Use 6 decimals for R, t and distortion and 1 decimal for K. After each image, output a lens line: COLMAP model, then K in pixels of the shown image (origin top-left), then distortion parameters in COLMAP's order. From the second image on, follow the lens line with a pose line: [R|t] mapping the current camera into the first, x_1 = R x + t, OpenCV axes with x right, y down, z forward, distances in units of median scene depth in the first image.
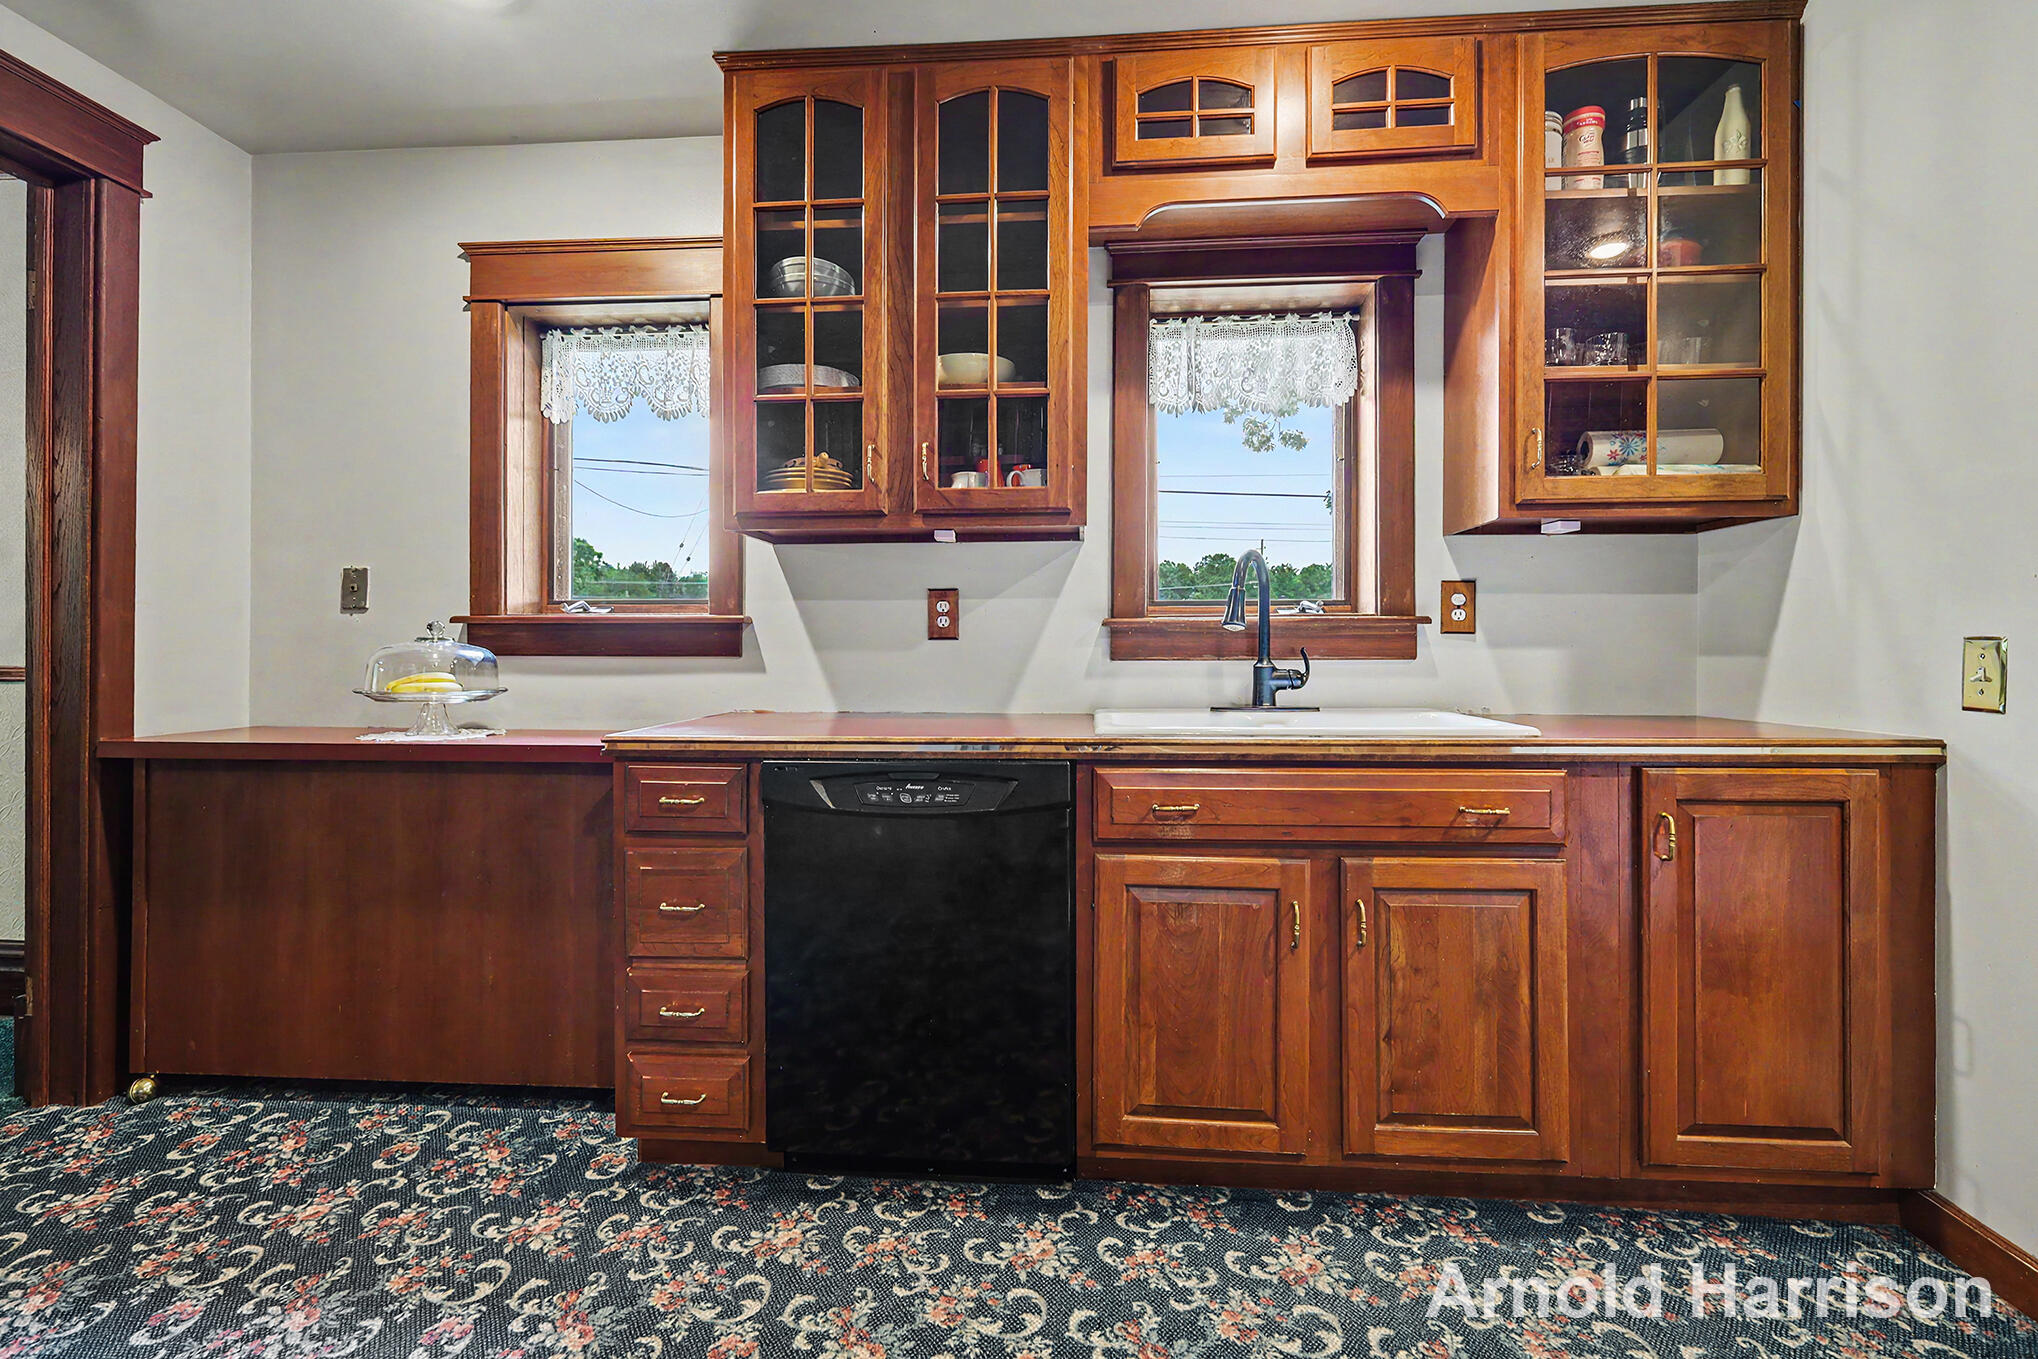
lens RADIAL K [[924.5, 0, 1027.6], [0, 924.5, 646.6], [0, 0, 1]] dist [0.016250, 0.000008]
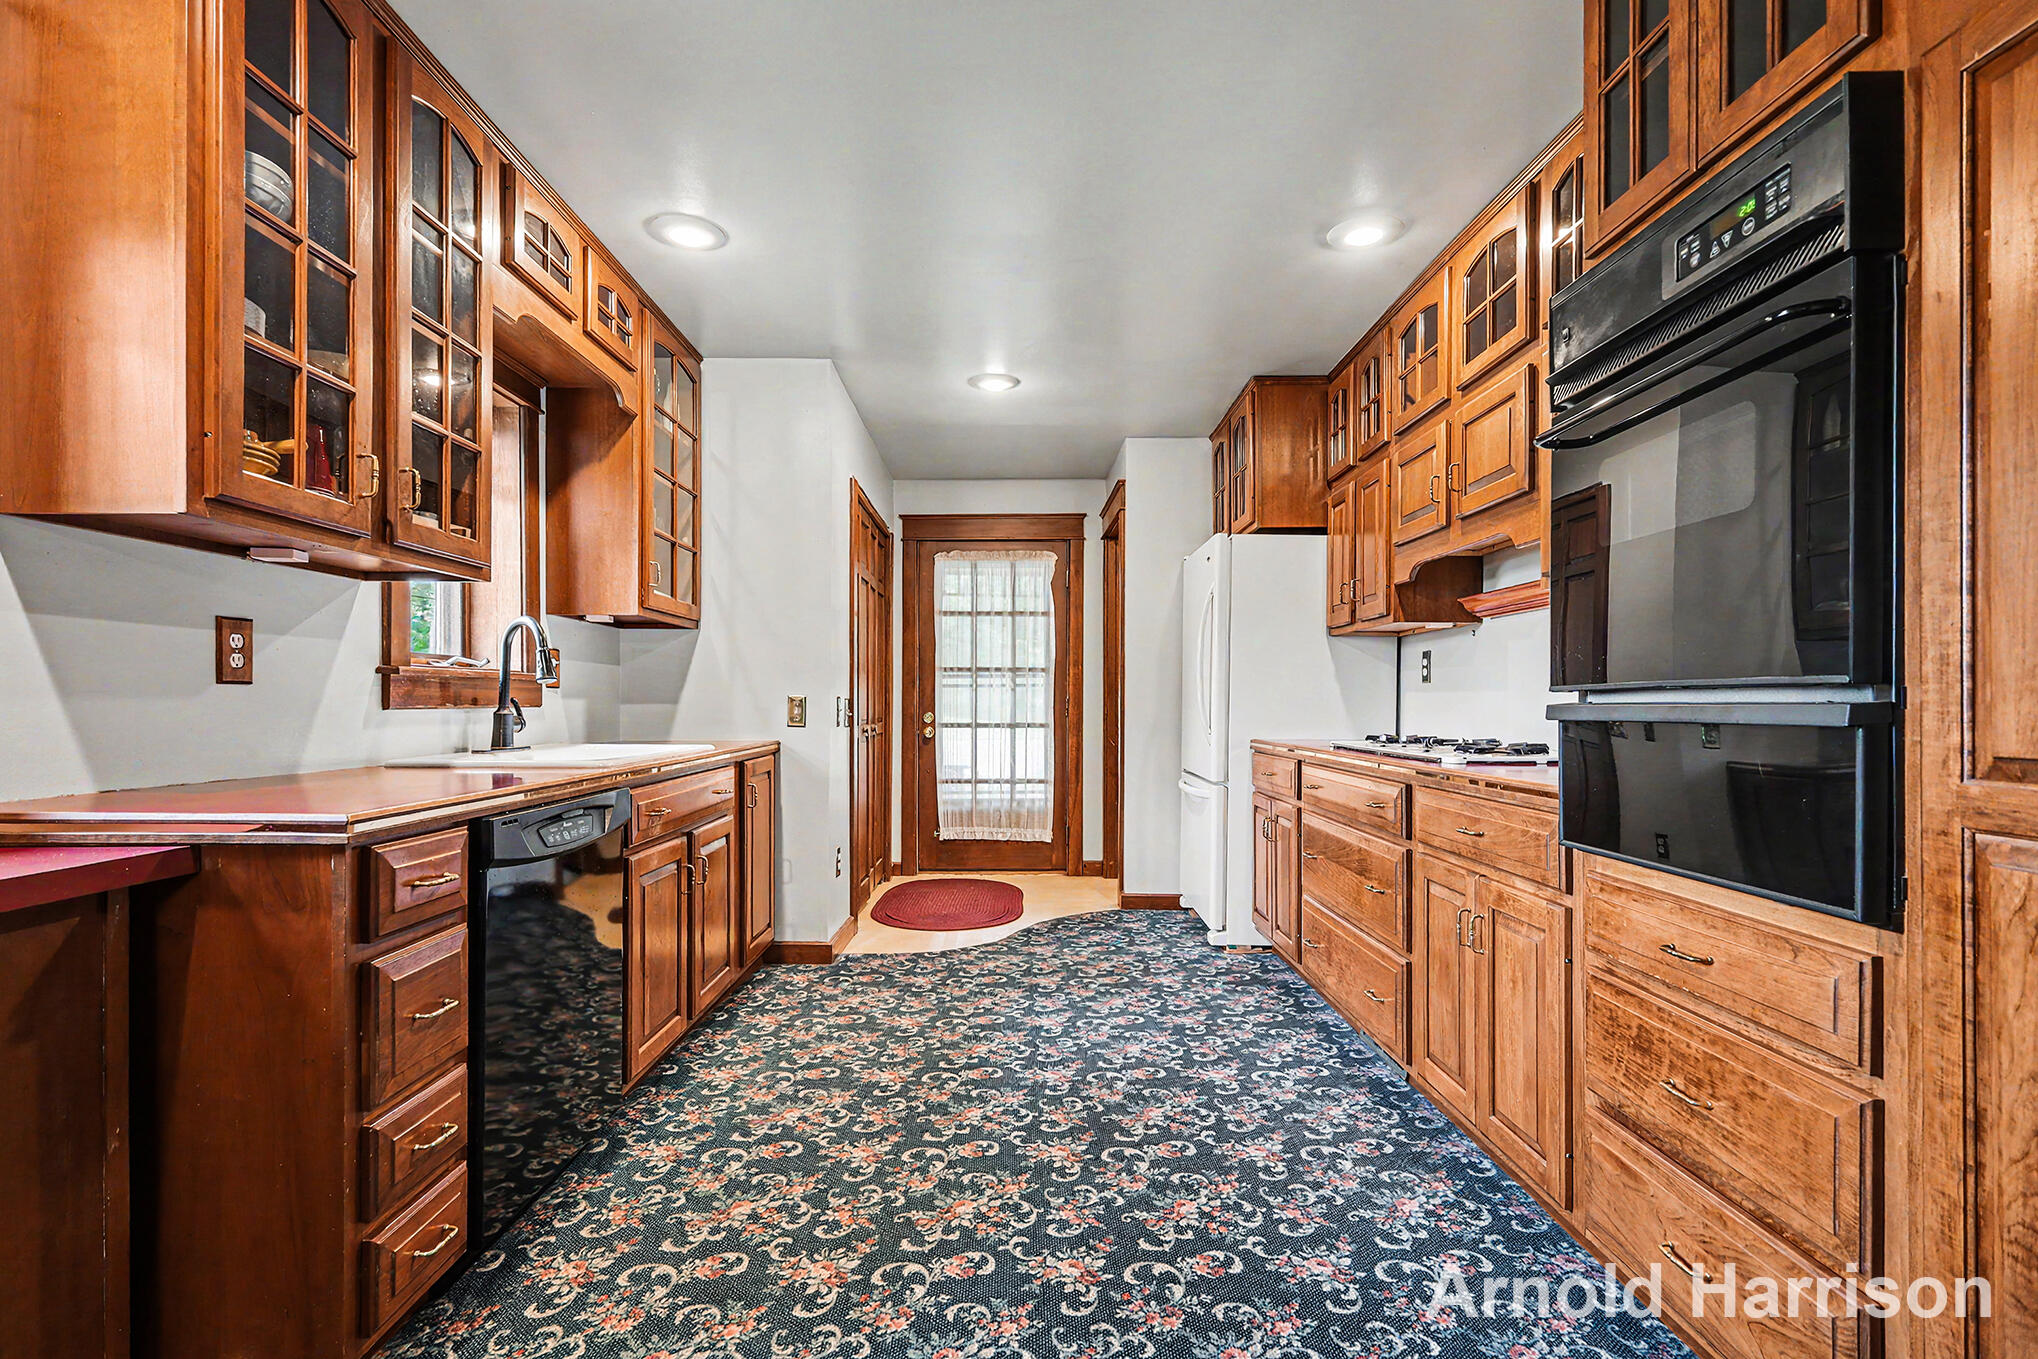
lens RADIAL K [[965.7, 0, 1025.2], [0, 965.7, 706.5], [0, 0, 1]] dist [0.000591, -0.000023]
pose [[-0.079438, -0.001082, 0.996839, -1.171902], [0.002038, 0.999997, 0.001247, 0.014952], [-0.996838, 0.002130, -0.079435, 0.500273]]
